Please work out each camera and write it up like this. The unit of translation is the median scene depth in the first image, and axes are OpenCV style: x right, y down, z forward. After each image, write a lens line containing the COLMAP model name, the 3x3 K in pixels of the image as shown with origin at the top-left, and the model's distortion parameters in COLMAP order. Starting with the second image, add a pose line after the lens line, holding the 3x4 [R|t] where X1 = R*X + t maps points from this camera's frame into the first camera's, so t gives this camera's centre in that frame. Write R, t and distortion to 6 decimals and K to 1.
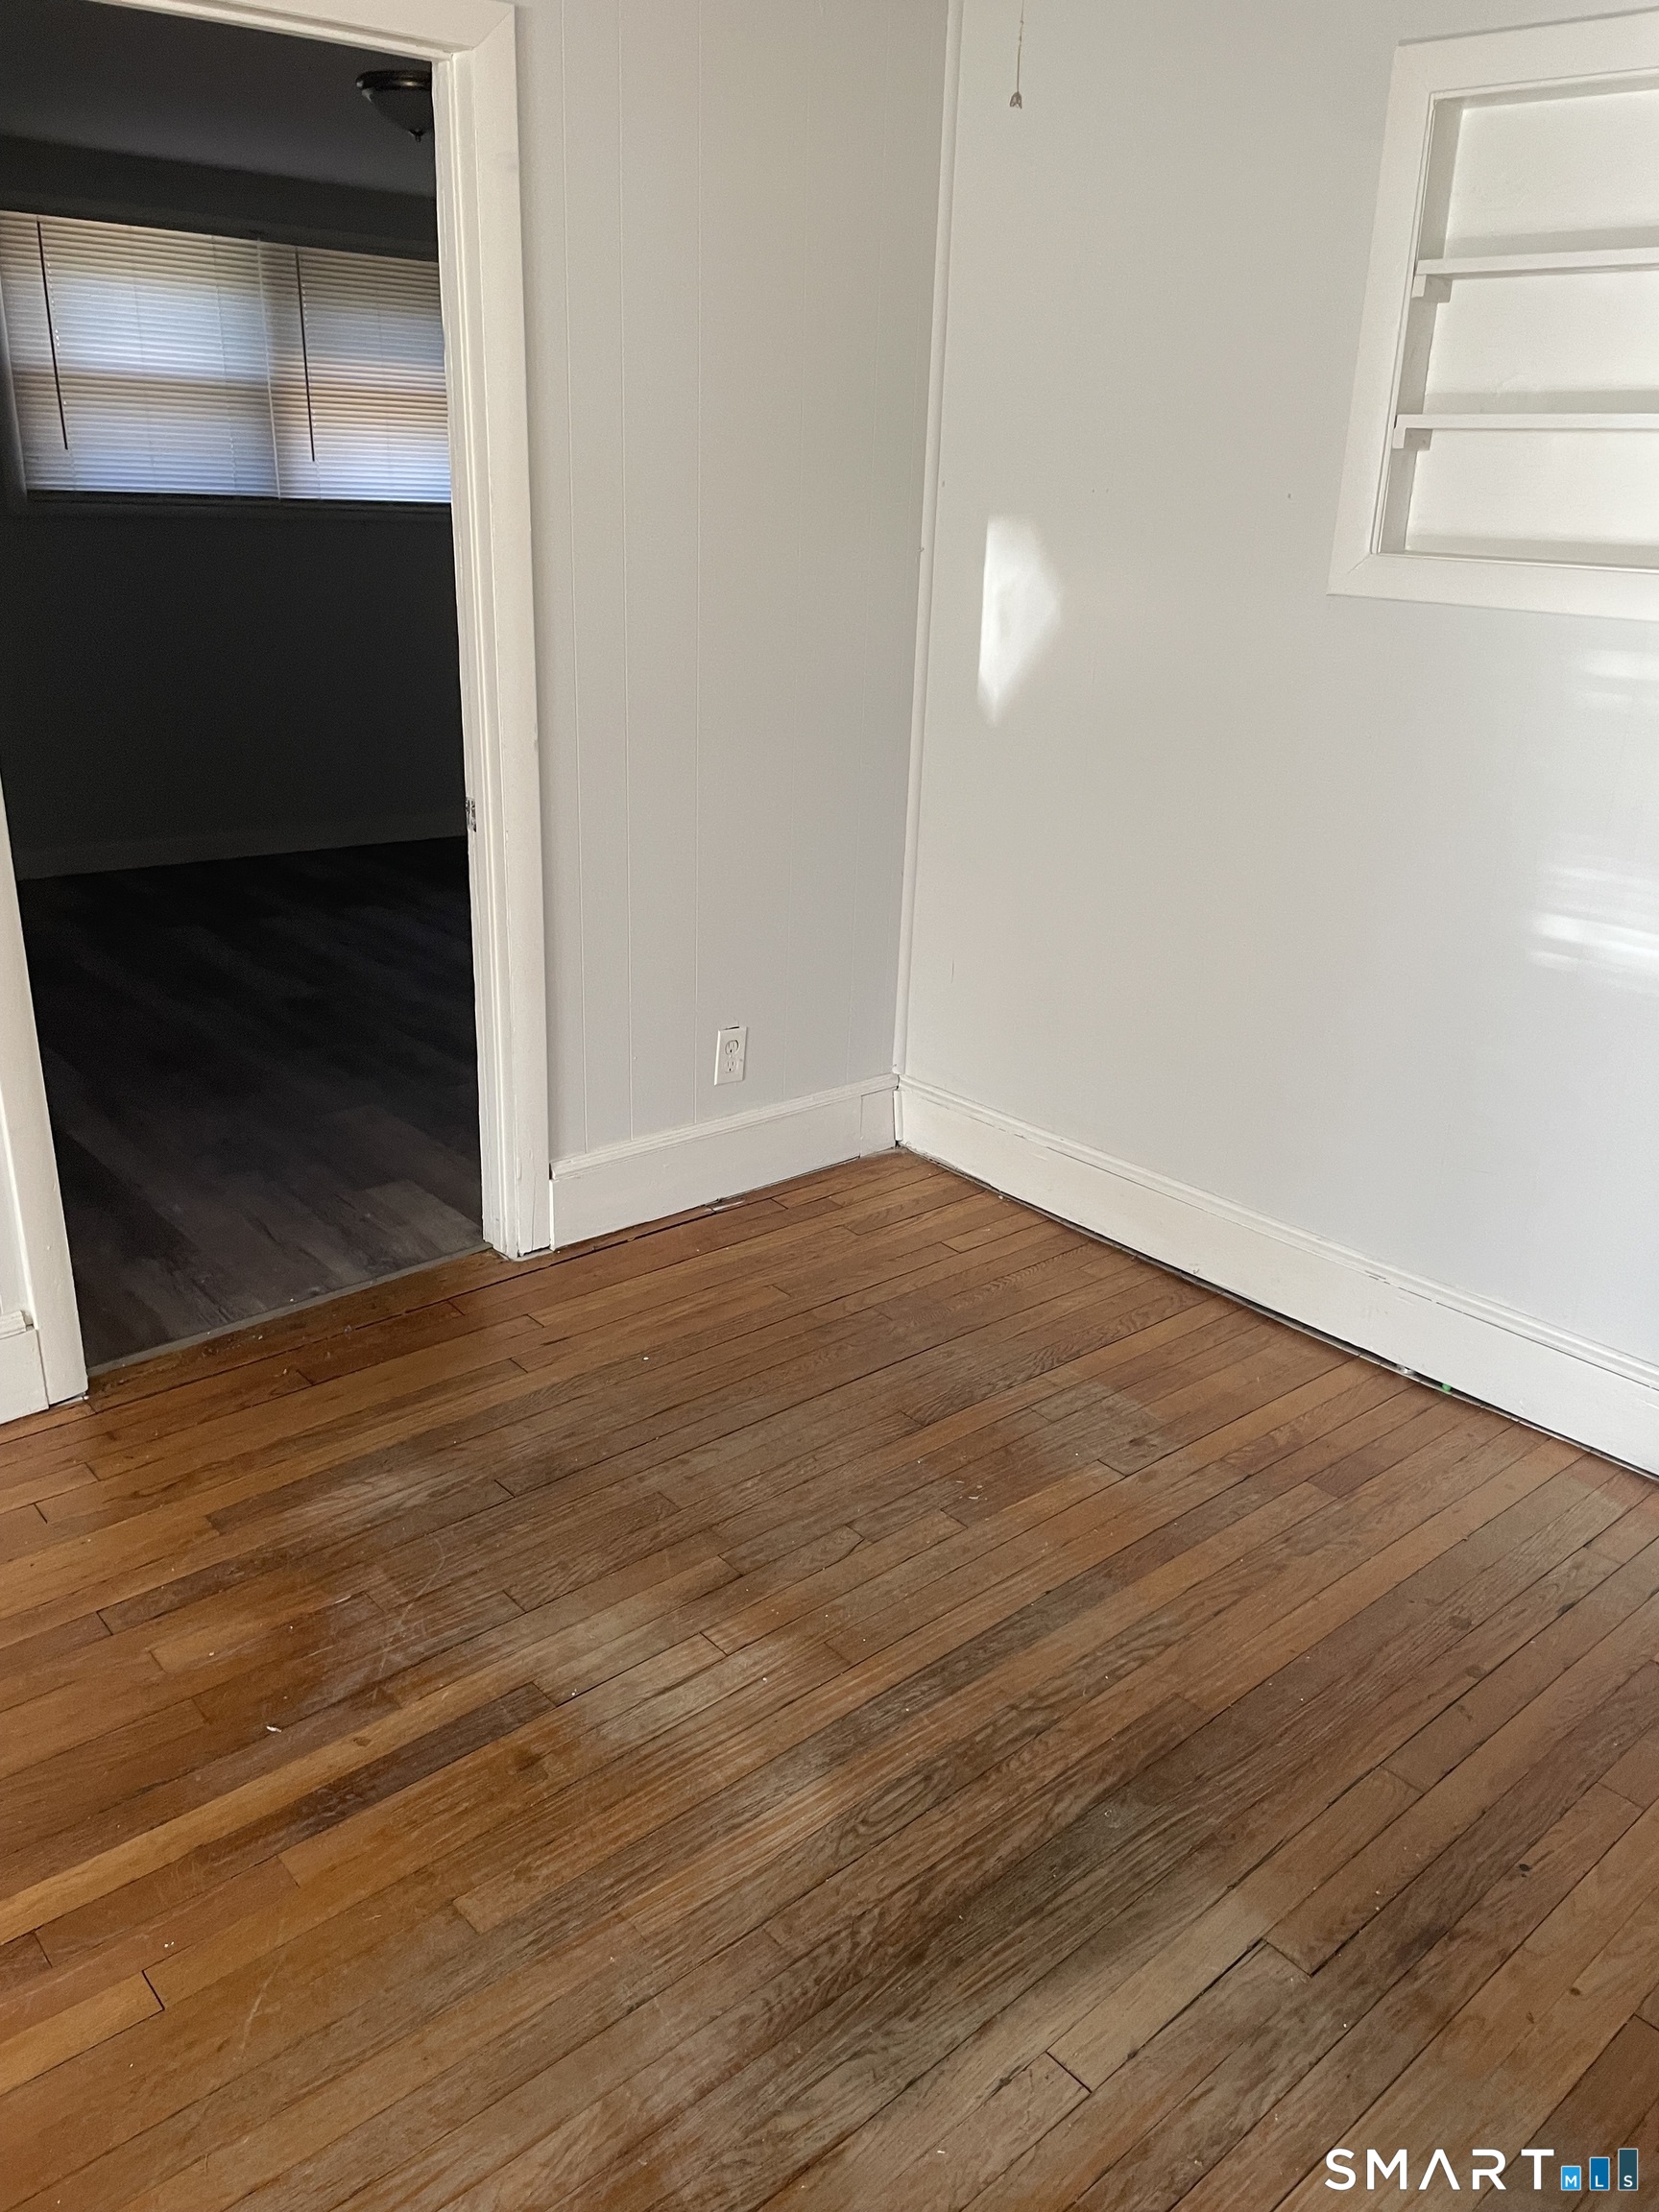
lens RADIAL K [[1673.5, 0, 832.3], [0, 1673.5, 1112.6], [0, 0, 1]] dist [0.037845, -0.003012]
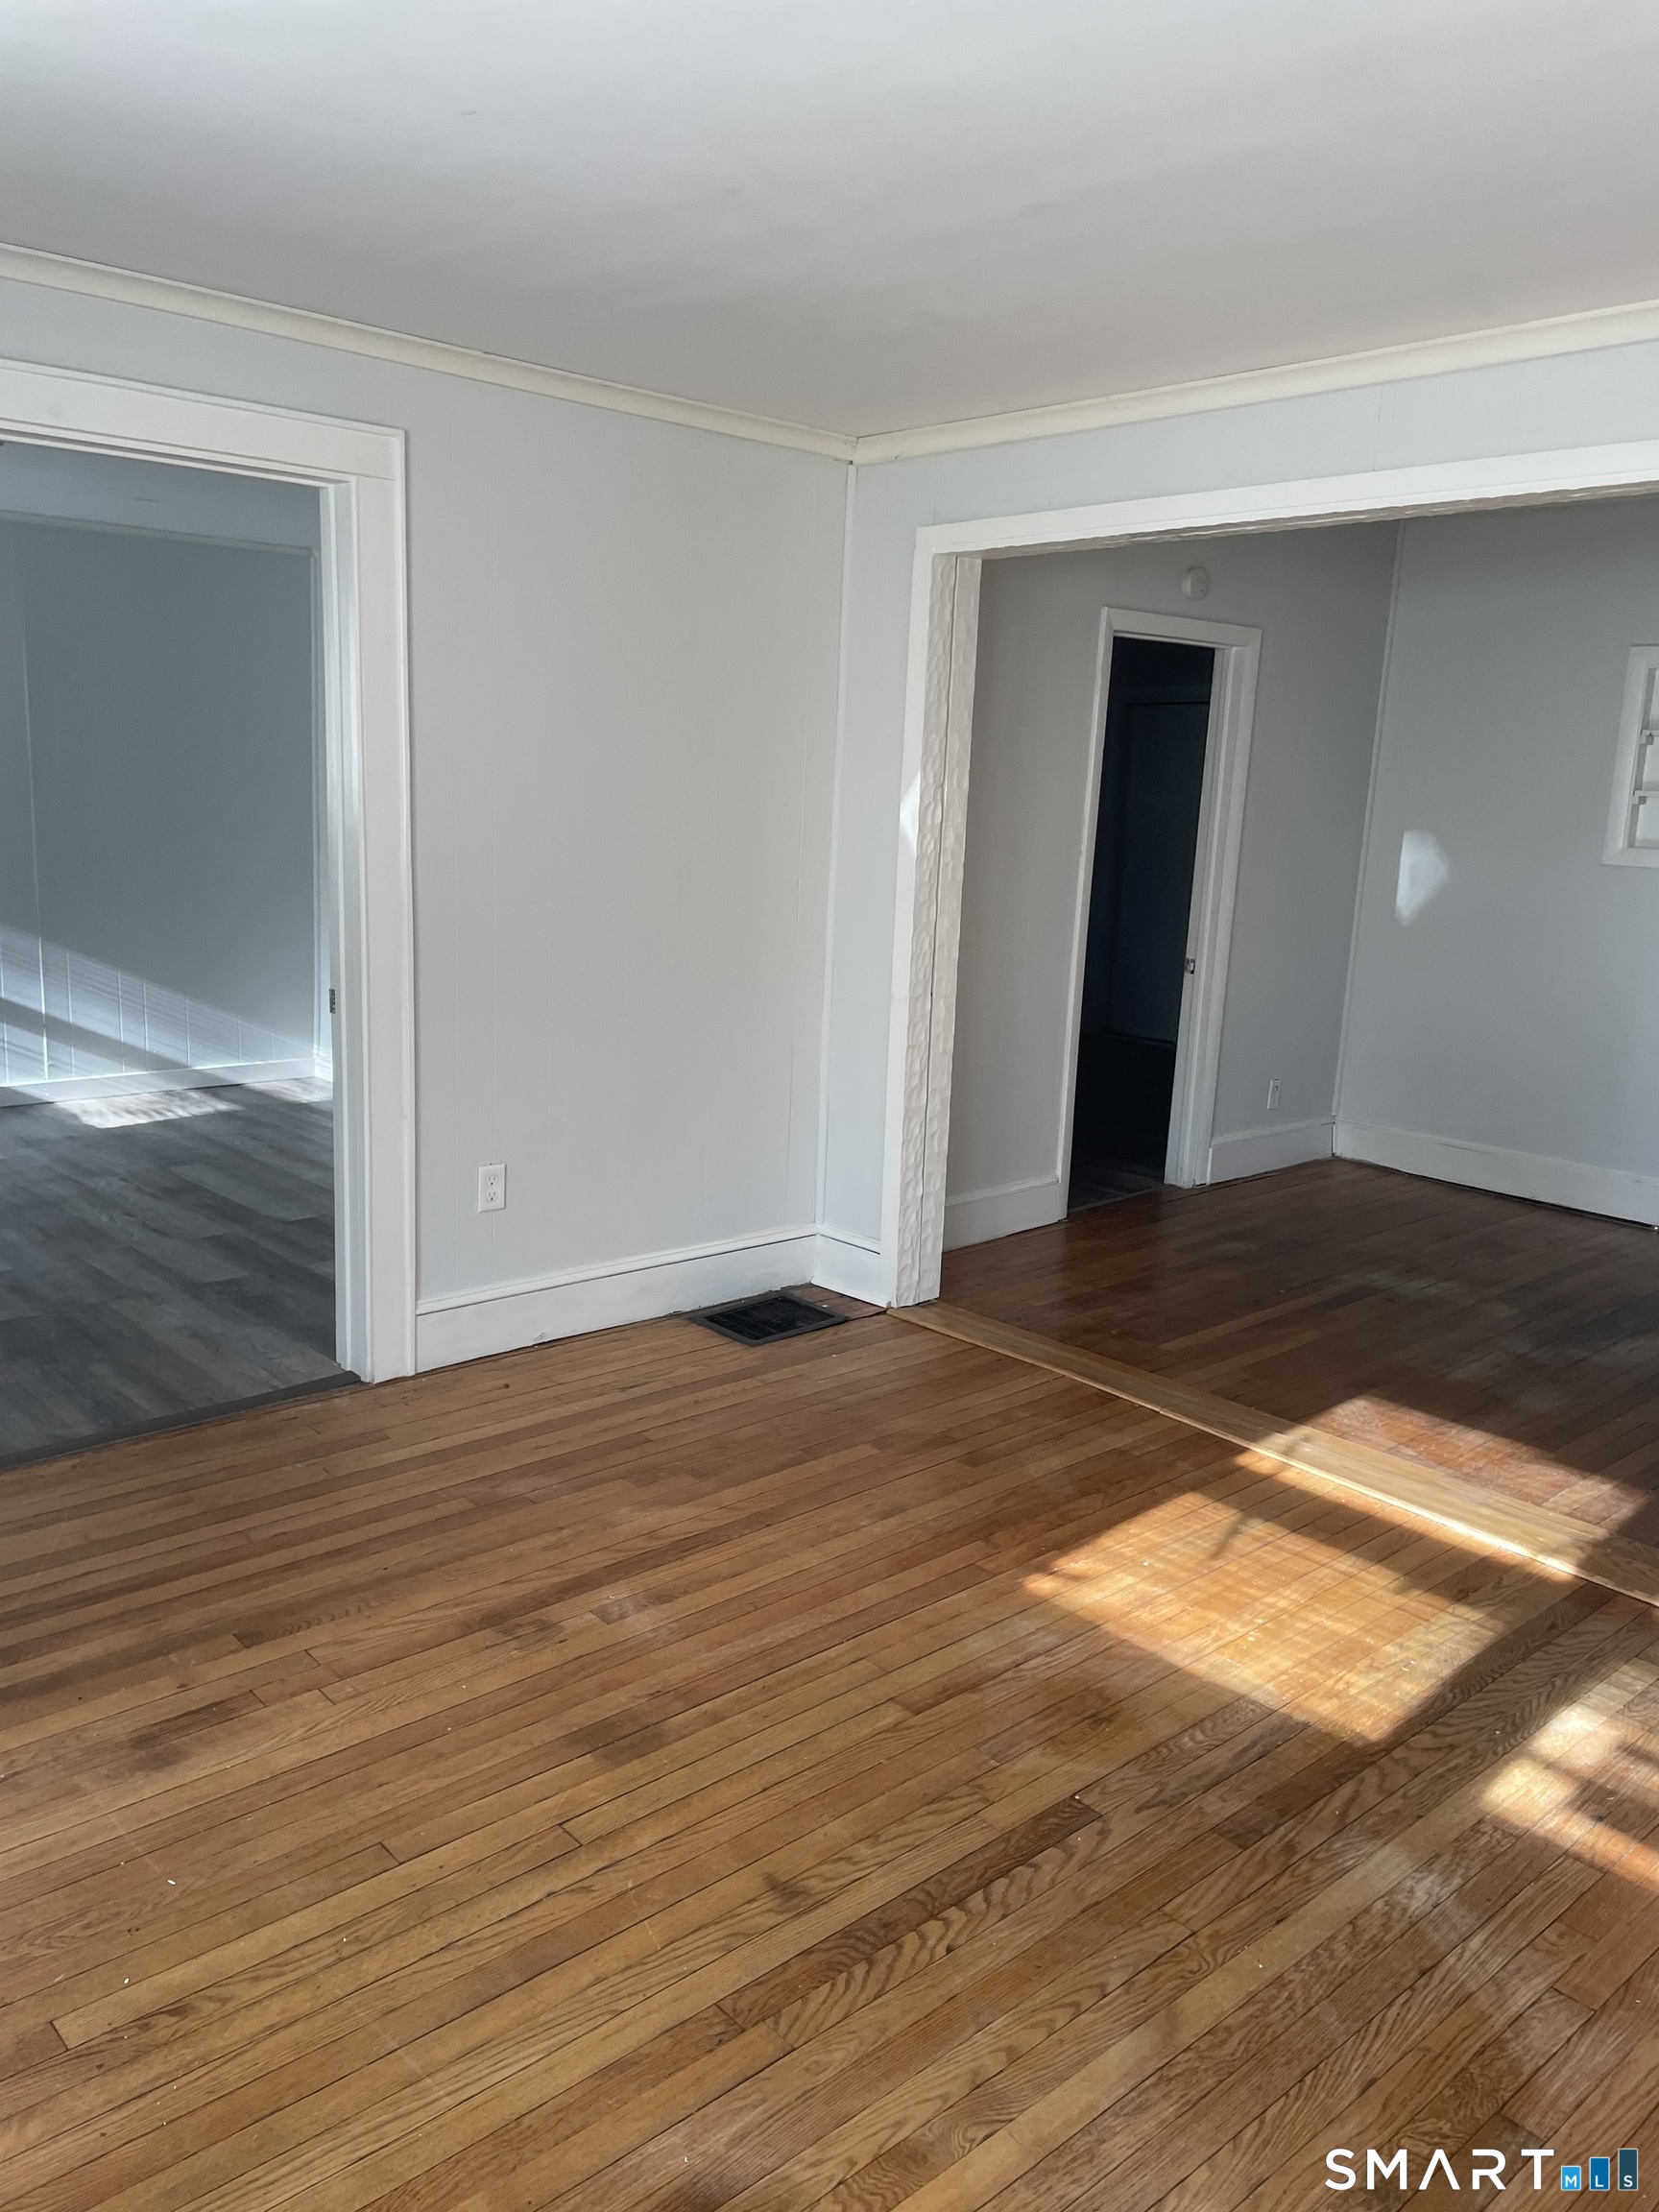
lens RADIAL K [[1673.5, 0, 824.2], [0, 1673.5, 1102.1], [0, 0, 1]] dist [0.037845, -0.003012]
pose [[0.999053, 0.003951, 0.043325, -0.723055], [0.003277, 0.986203, -0.165509, 0.320029], [-0.043381, 0.165495, 0.985256, -0.959753]]
